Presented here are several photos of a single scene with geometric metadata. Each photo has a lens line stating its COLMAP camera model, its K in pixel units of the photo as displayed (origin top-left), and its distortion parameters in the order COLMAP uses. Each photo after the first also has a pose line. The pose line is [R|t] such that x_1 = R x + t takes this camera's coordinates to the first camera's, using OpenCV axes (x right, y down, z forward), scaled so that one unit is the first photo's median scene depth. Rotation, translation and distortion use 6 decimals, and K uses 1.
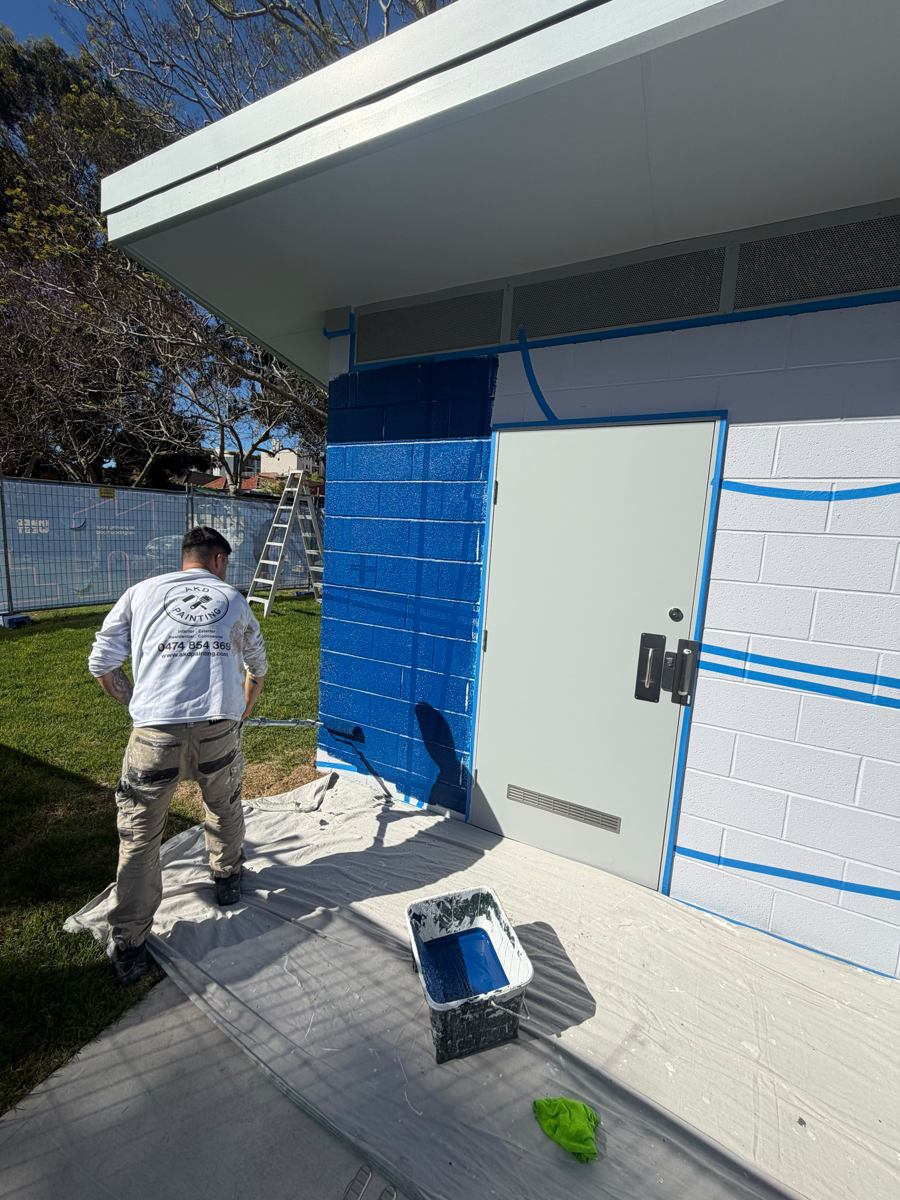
lens RADIAL K [[485.5, 0, 449.4], [0, 485.5, 600.0], [0, 0, 1]] dist [-0.000400, -0.000150]
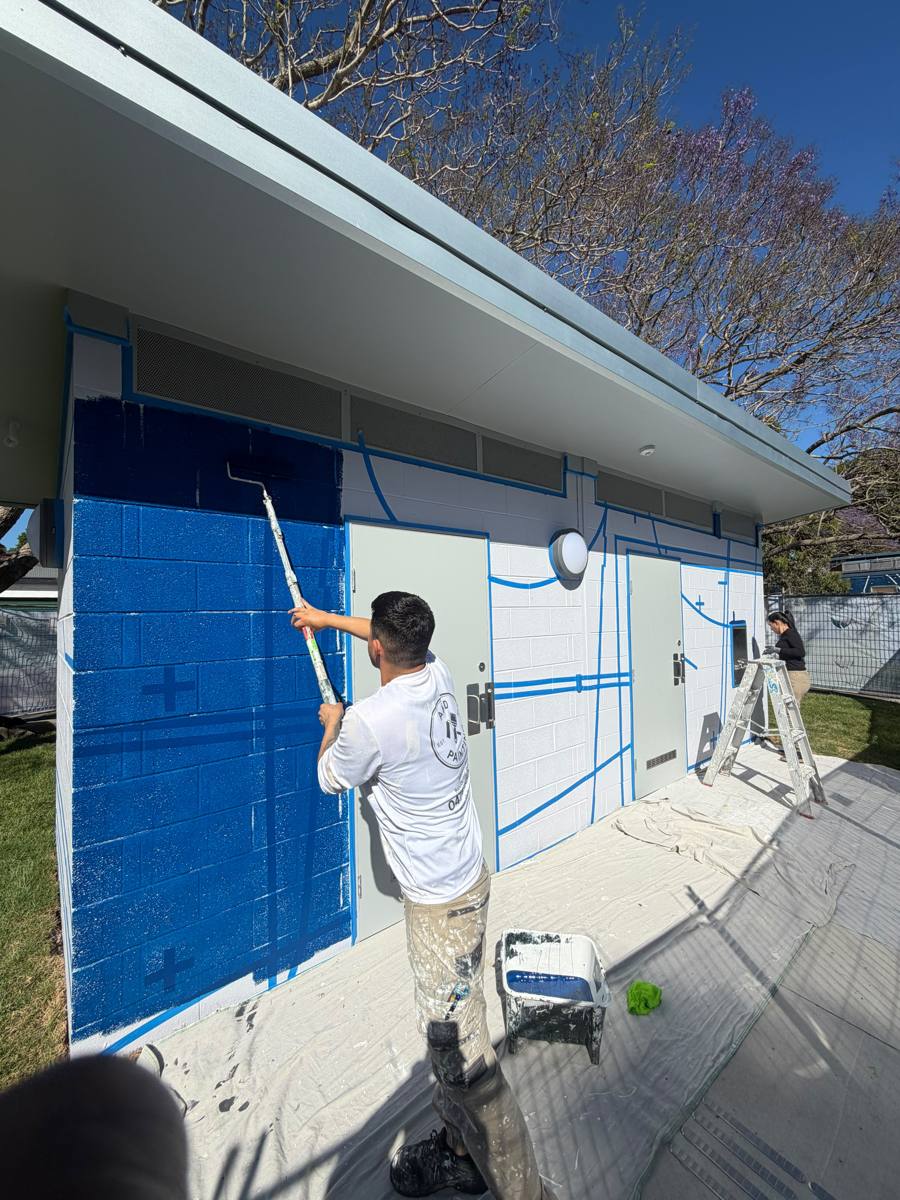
lens RADIAL K [[485.5, 0, 448.9], [0, 485.5, 600.2], [0, 0, 1]] dist [-0.000400, -0.000150]
pose [[0.373983, -0.038801, 0.926624, -0.864615], [0.161738, 0.986543, -0.023967, -0.140876], [-0.913224, 0.158834, 0.375226, 0.500957]]
